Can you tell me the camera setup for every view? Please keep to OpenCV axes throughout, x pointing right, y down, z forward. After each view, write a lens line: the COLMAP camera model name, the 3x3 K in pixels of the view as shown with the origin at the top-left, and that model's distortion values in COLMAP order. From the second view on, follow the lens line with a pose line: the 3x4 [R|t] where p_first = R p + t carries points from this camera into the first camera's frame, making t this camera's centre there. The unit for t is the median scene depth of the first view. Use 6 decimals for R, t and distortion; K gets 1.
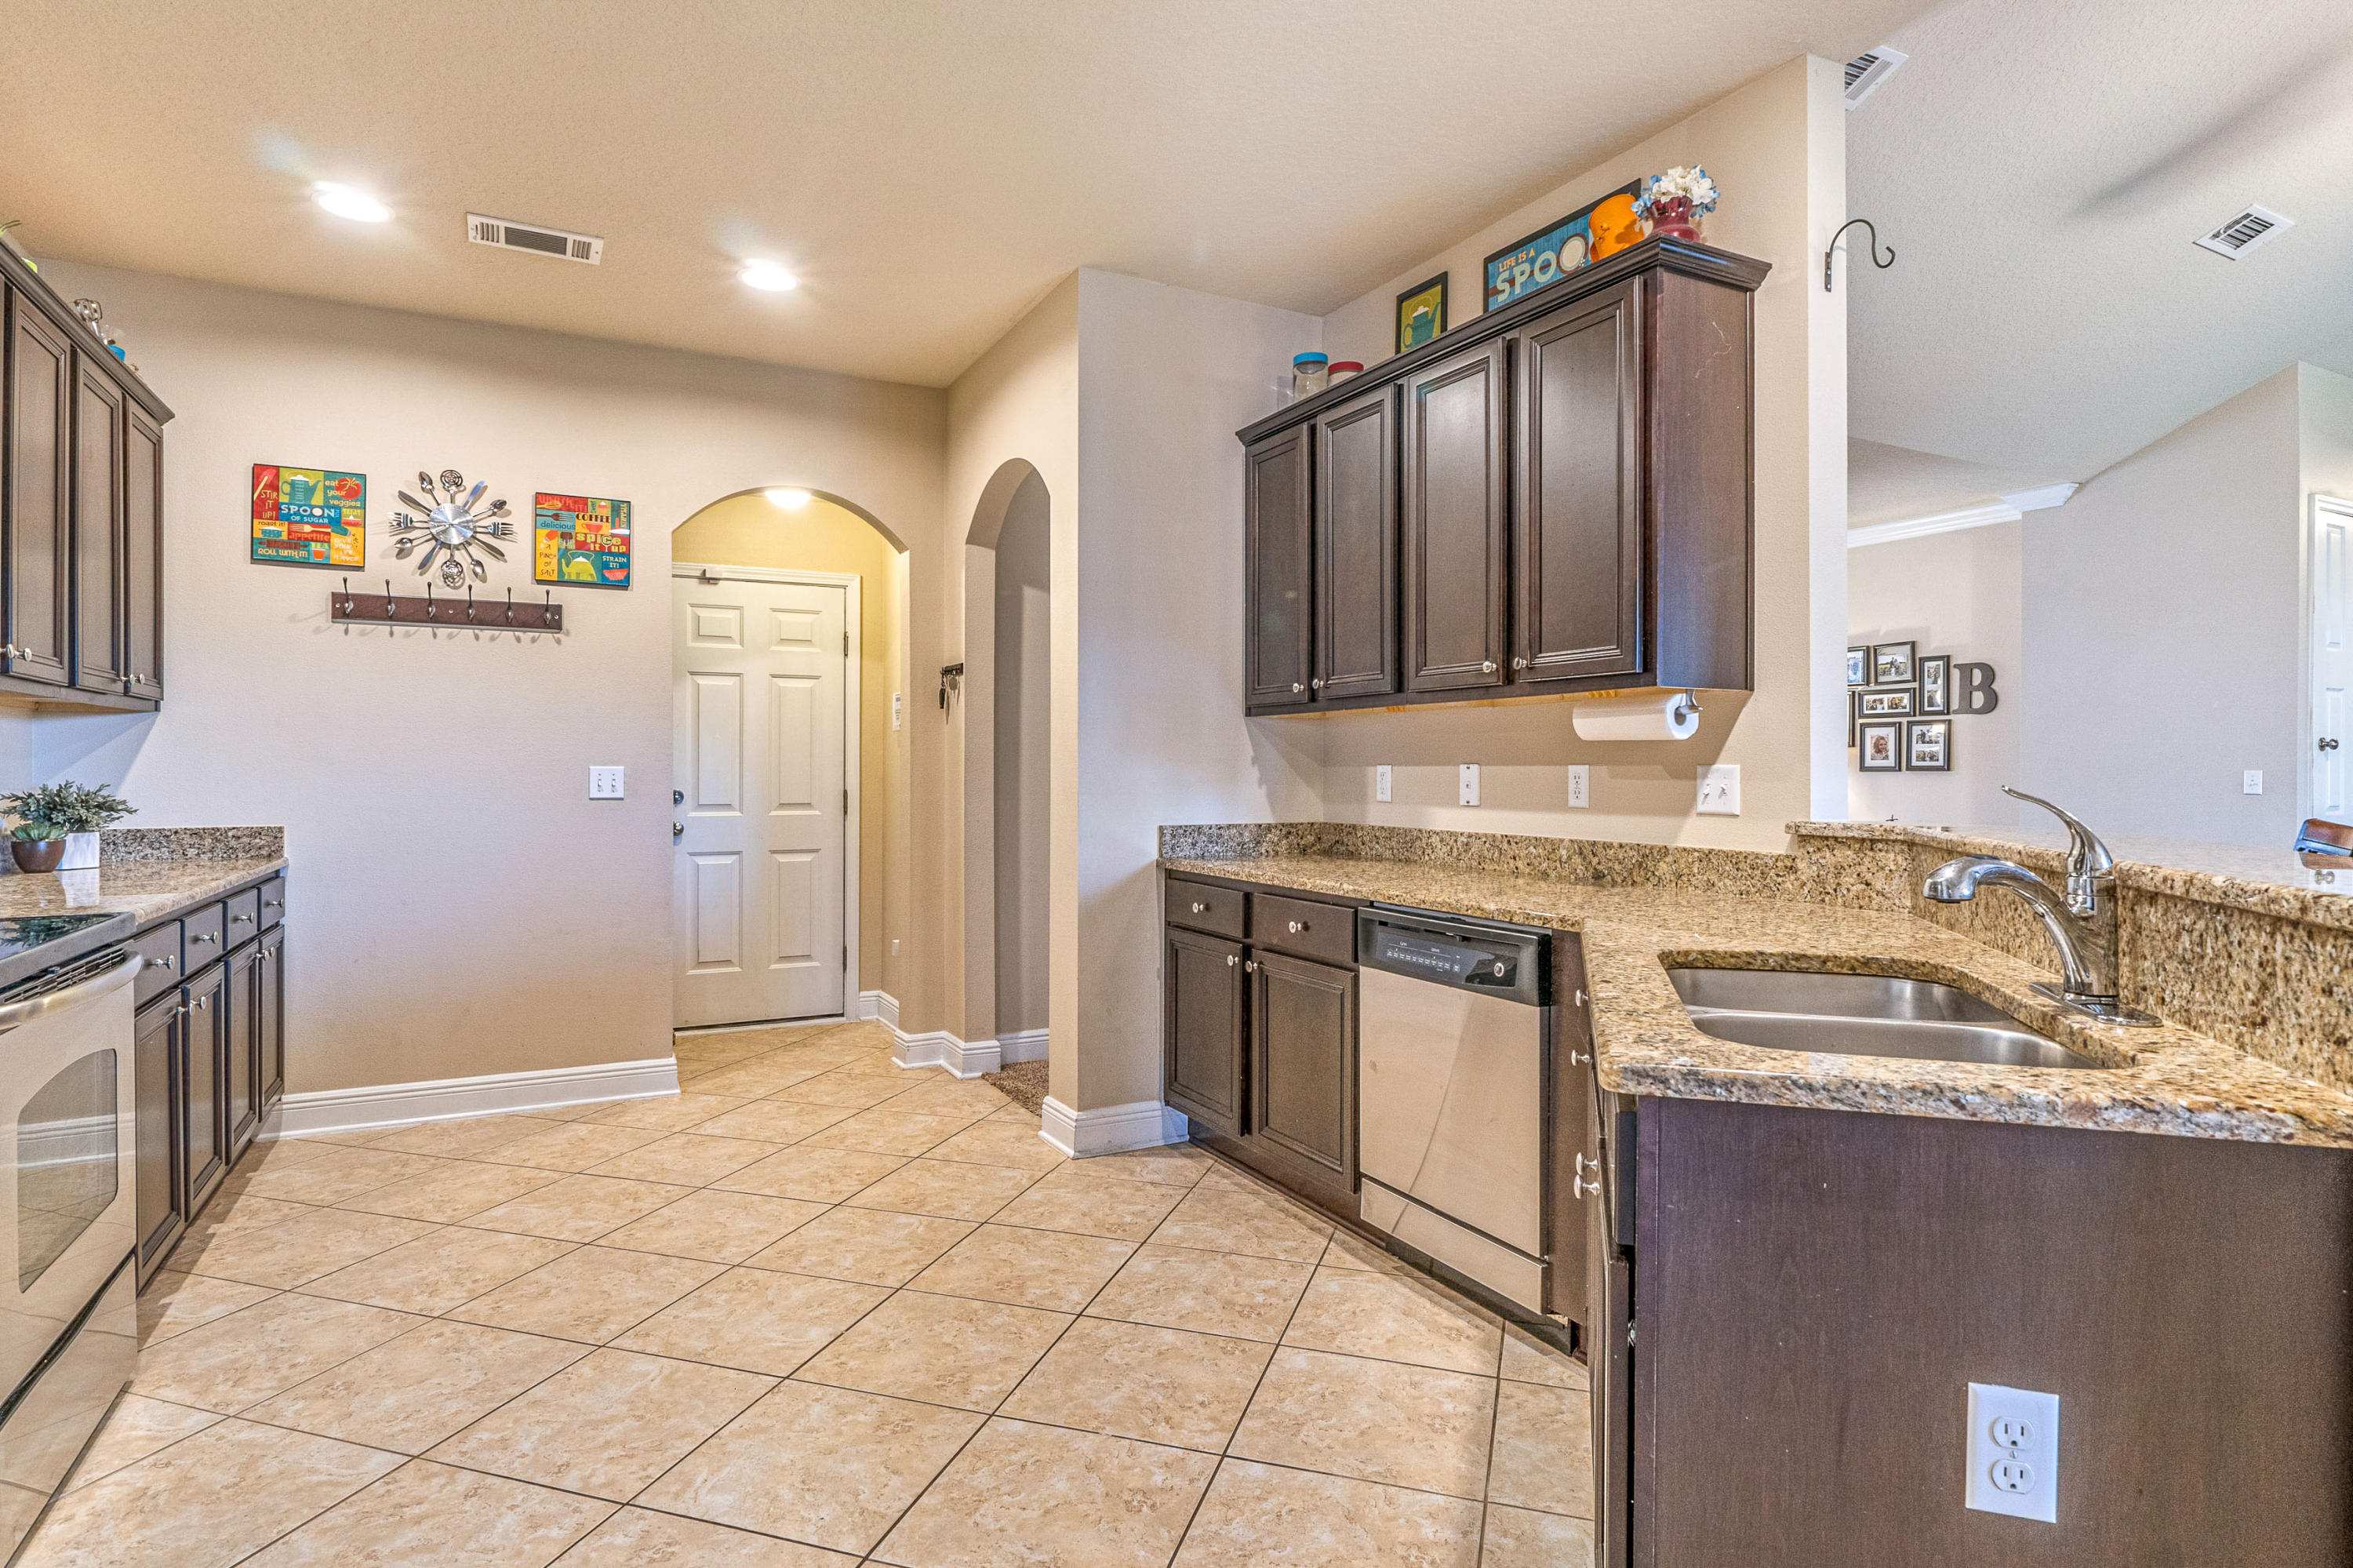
lens RADIAL K [[1234.5, 0, 1168.4], [0, 1234.5, 790.8], [0, 0, 1]] dist [-0.002619, -0.001633]
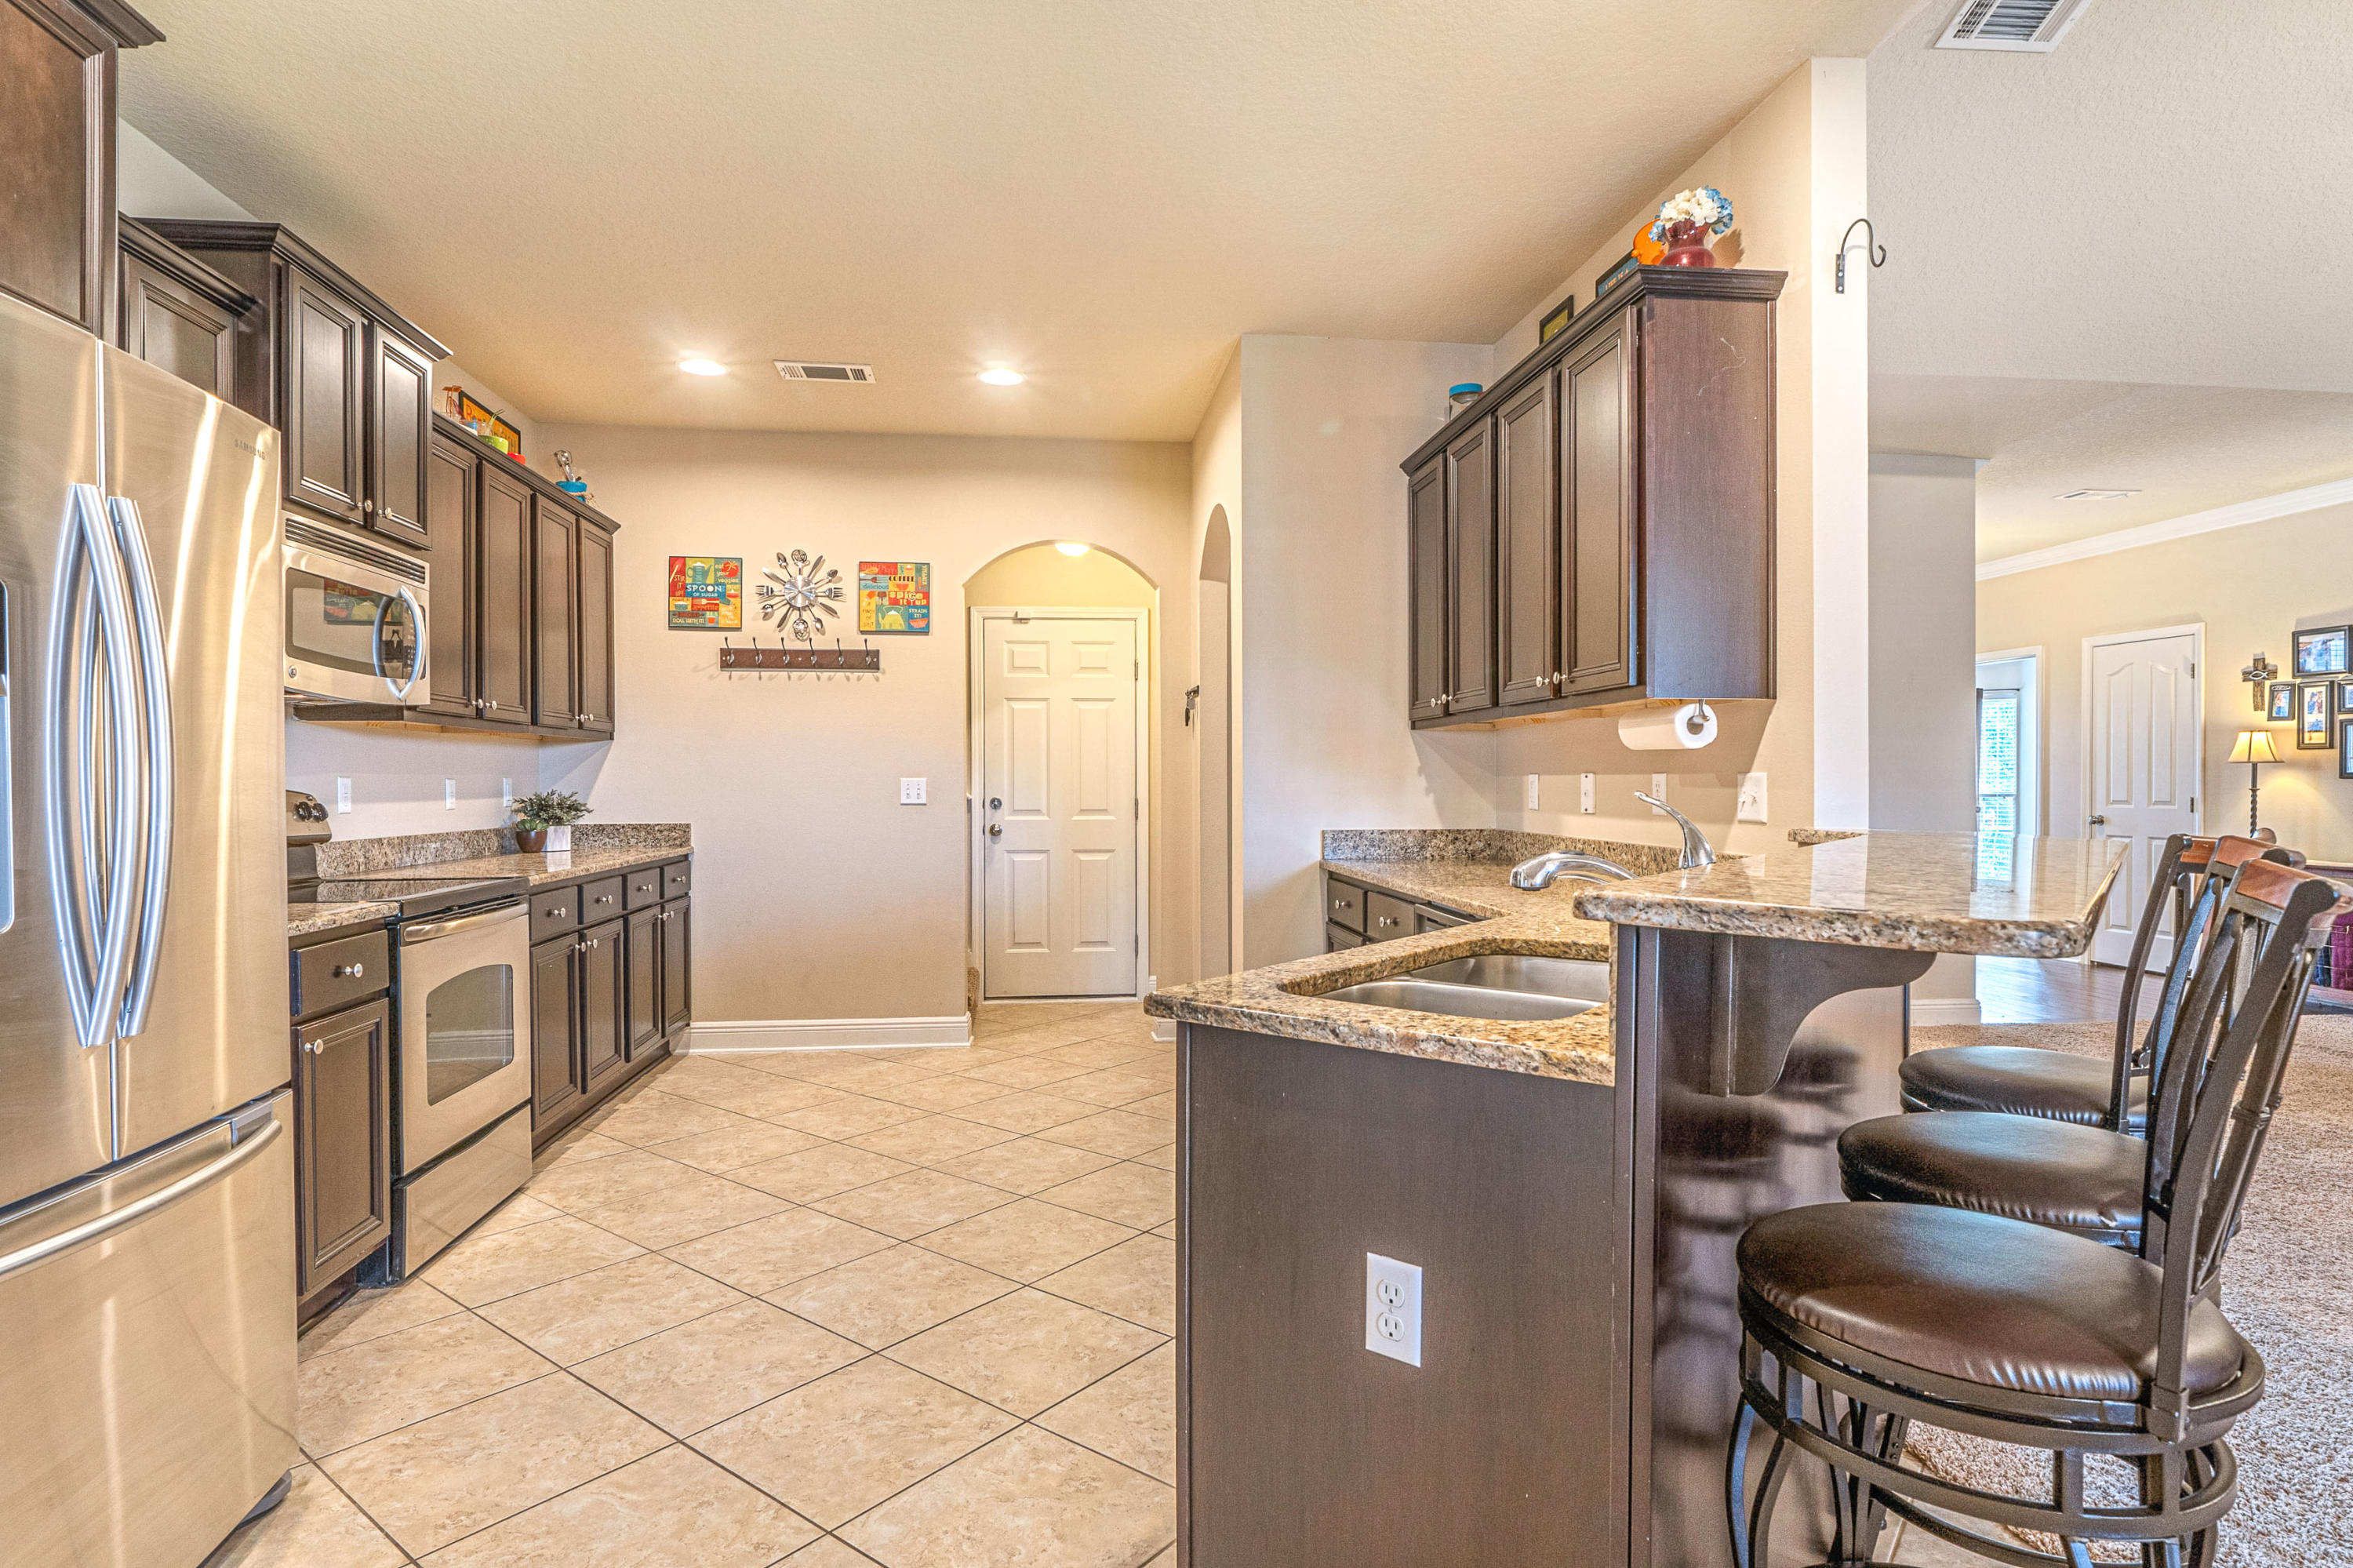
lens RADIAL K [[1233.4, 0, 1172.3], [0, 1233.4, 813.6], [0, 0, 1]] dist [-0.001128, -0.000896]
pose [[0.935424, 0.006703, -0.353465, 0.258469], [-0.003061, 0.999936, 0.010861, 0.001917], [0.353515, -0.009078, 0.935385, -0.078971]]
